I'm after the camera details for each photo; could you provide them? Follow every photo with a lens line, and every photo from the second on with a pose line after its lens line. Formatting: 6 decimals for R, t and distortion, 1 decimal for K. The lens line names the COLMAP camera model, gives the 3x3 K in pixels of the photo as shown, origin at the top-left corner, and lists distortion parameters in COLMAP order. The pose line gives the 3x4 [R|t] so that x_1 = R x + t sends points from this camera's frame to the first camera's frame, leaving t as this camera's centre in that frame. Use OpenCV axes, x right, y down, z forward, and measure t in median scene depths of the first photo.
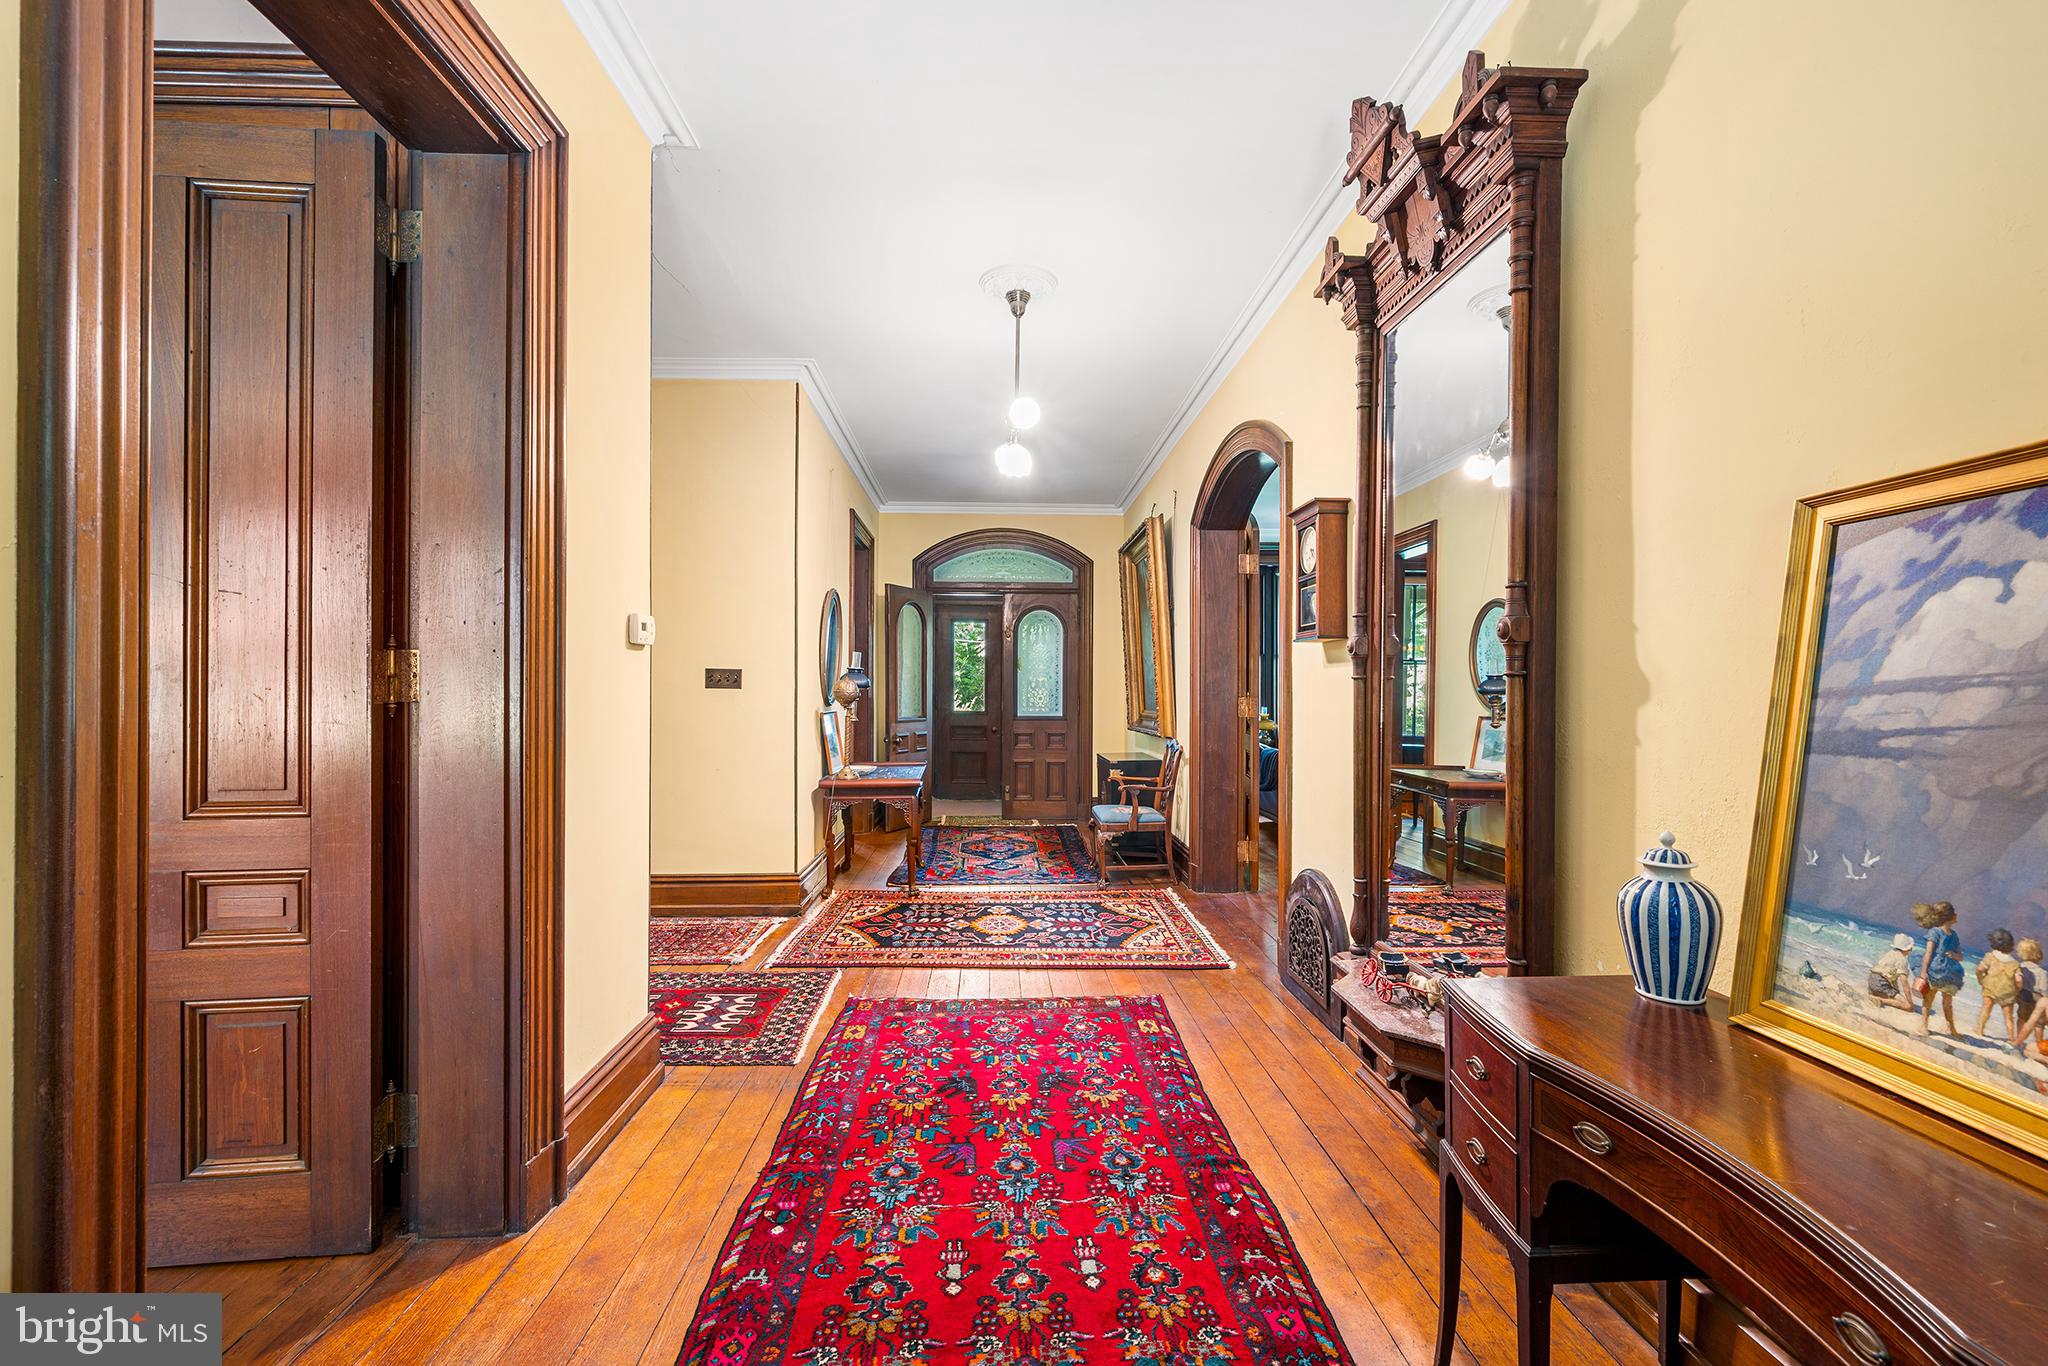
lens RADIAL K [[821.2, 0, 1025.7], [0, 821.2, 688.1], [0, 0, 1]] dist [0.000335, -0.000002]
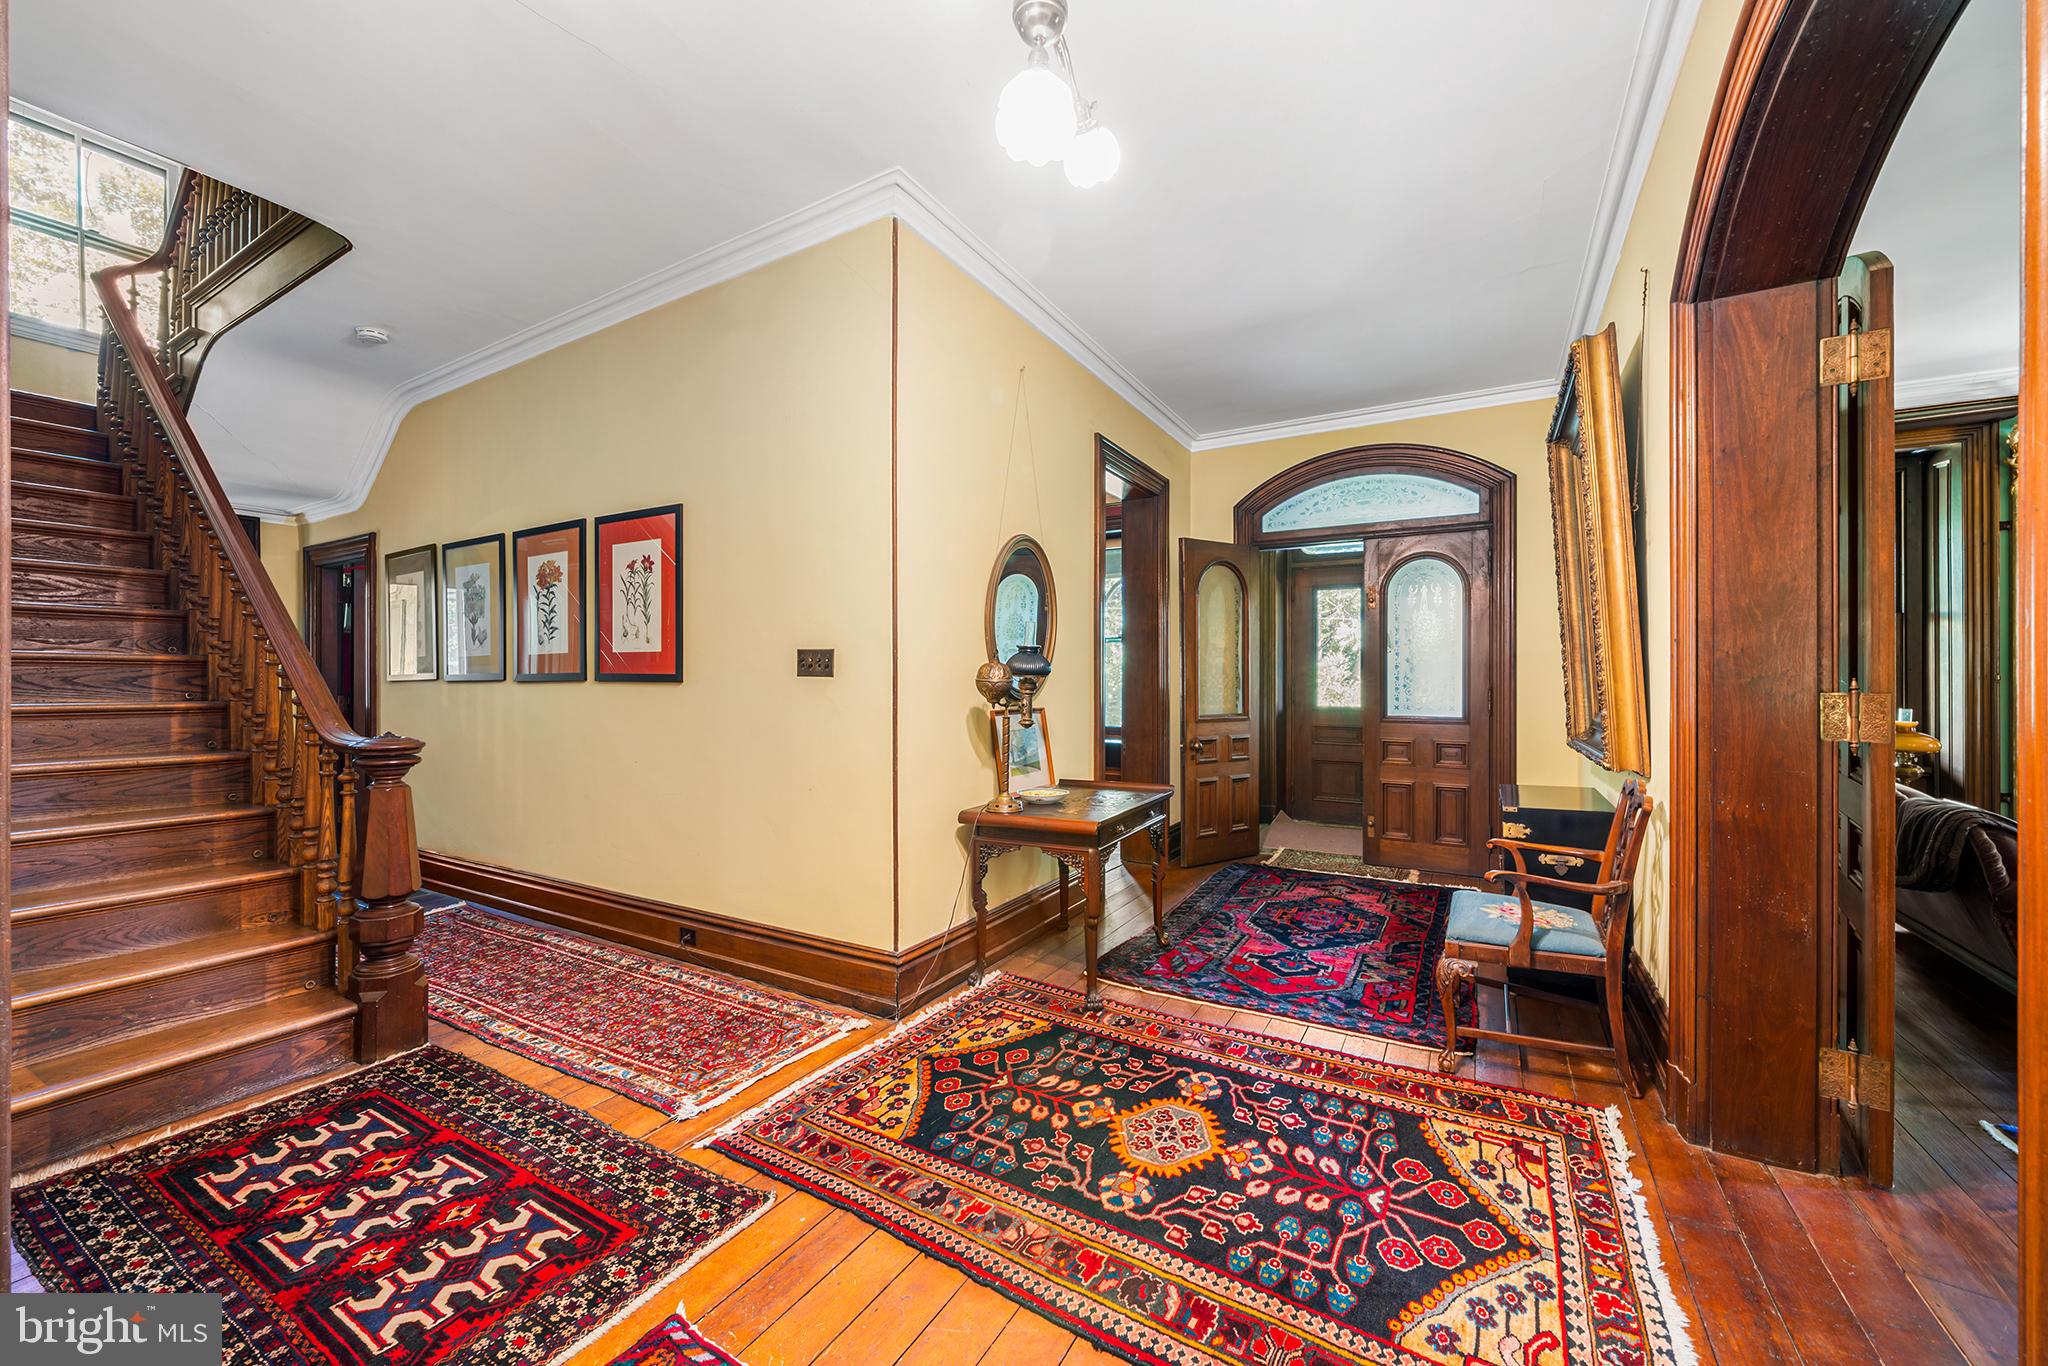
lens RADIAL K [[751.9, 0, 1053.0], [0, 751.9, 678.7], [0, 0, 1]] dist [-0.002183, 0.000103]
pose [[0.845398, -0.002819, -0.534129, 0.156557], [0.003576, 0.999994, 0.000382, 0.002949], [0.534125, -0.002233, 0.845403, 0.555590]]
